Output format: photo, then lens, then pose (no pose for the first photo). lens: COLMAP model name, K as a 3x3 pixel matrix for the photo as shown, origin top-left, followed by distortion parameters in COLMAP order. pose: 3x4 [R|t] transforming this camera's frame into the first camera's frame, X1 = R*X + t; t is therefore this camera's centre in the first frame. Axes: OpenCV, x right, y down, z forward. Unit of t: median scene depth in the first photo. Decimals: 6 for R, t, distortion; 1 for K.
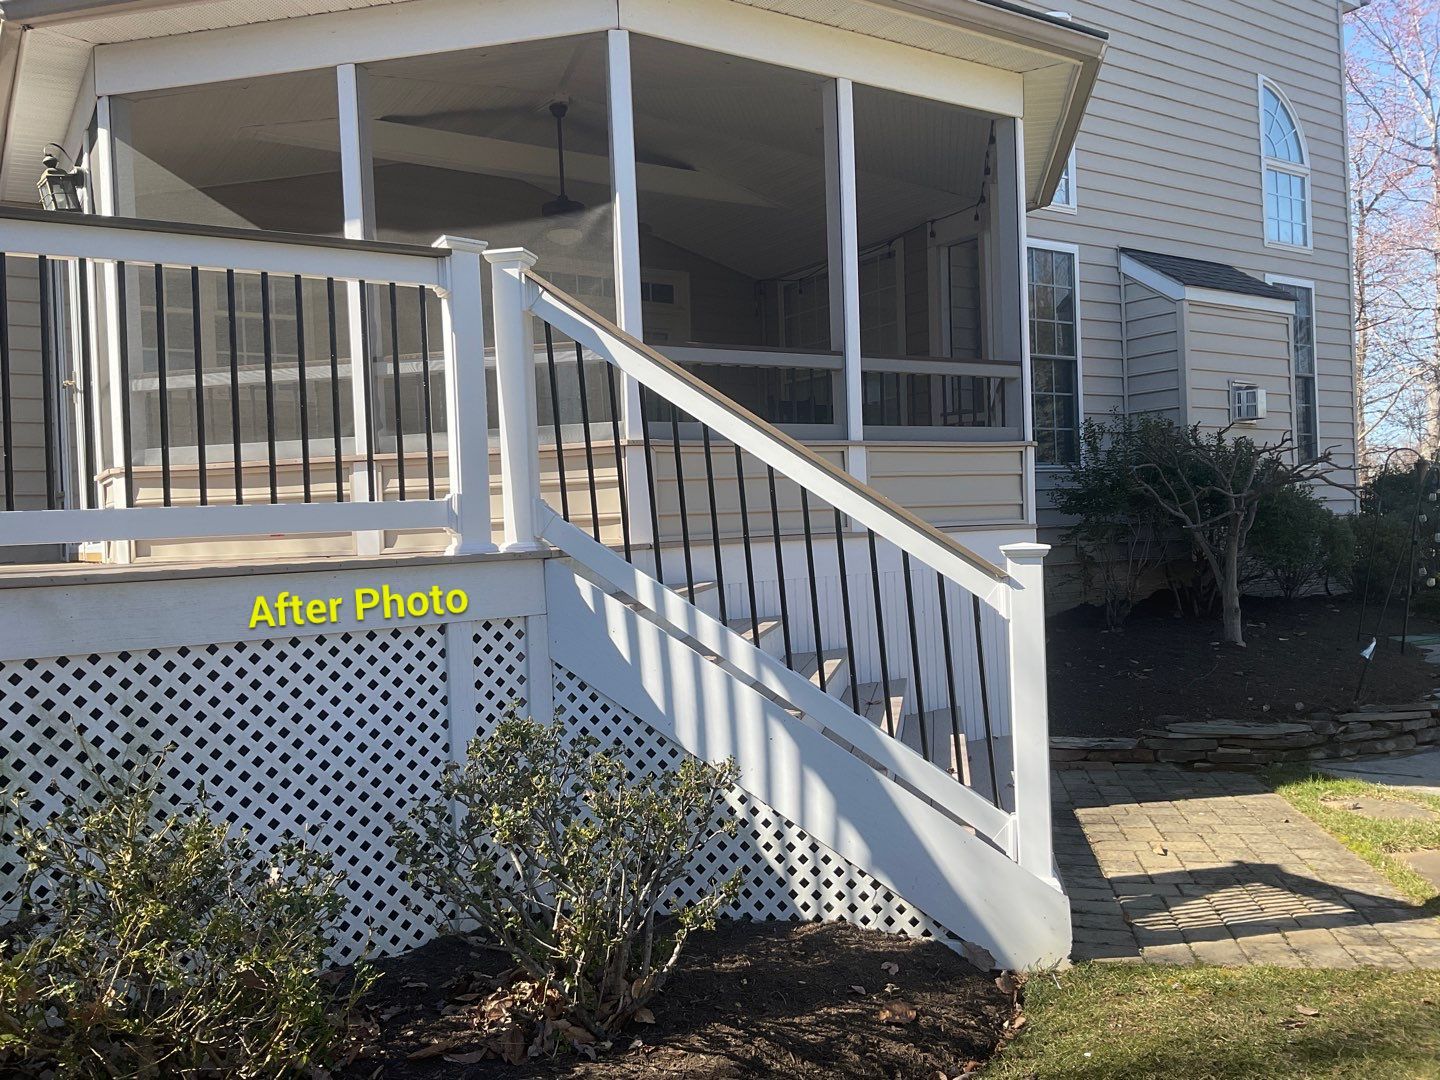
lens RADIAL K [[1185.3, 0, 711.1], [0, 1185.3, 536.8], [0, 0, 1]] dist [0.104112, -0.197550]
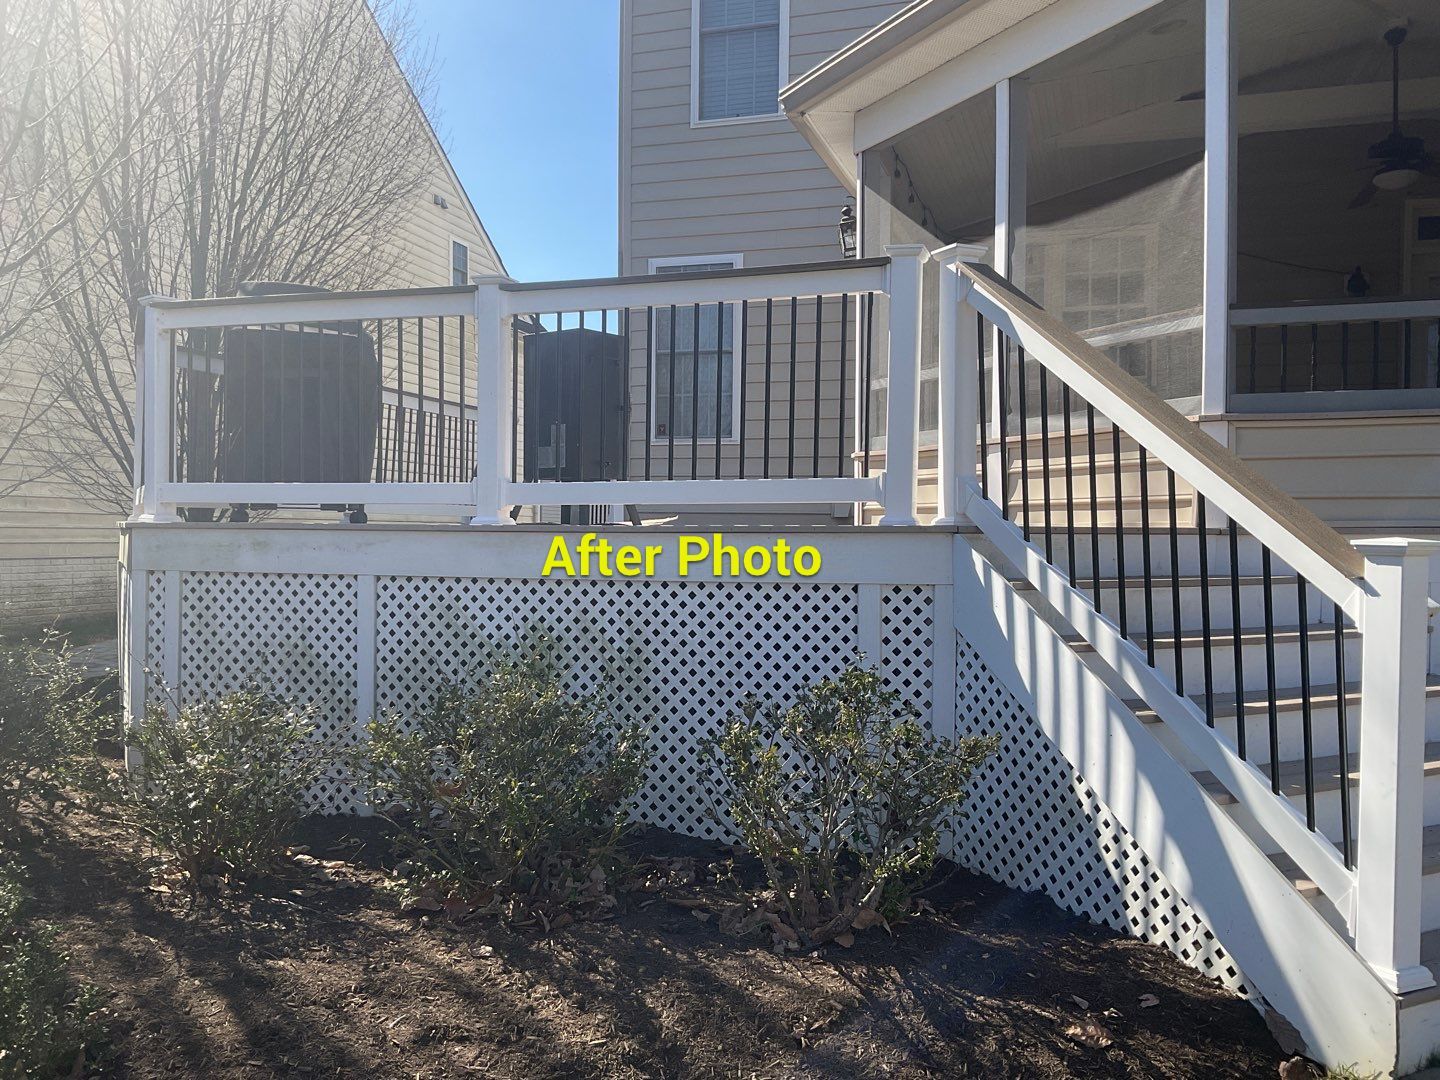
lens RADIAL K [[1178.1, 0, 709.9], [0, 1178.1, 543.3], [0, 0, 1]] dist [0.117342, -0.248088]
pose [[0.629951, 0.053339, -0.774801, 0.571528], [-0.037987, 0.998561, 0.037858, -0.004783], [0.775705, 0.005583, 0.631071, 0.161786]]
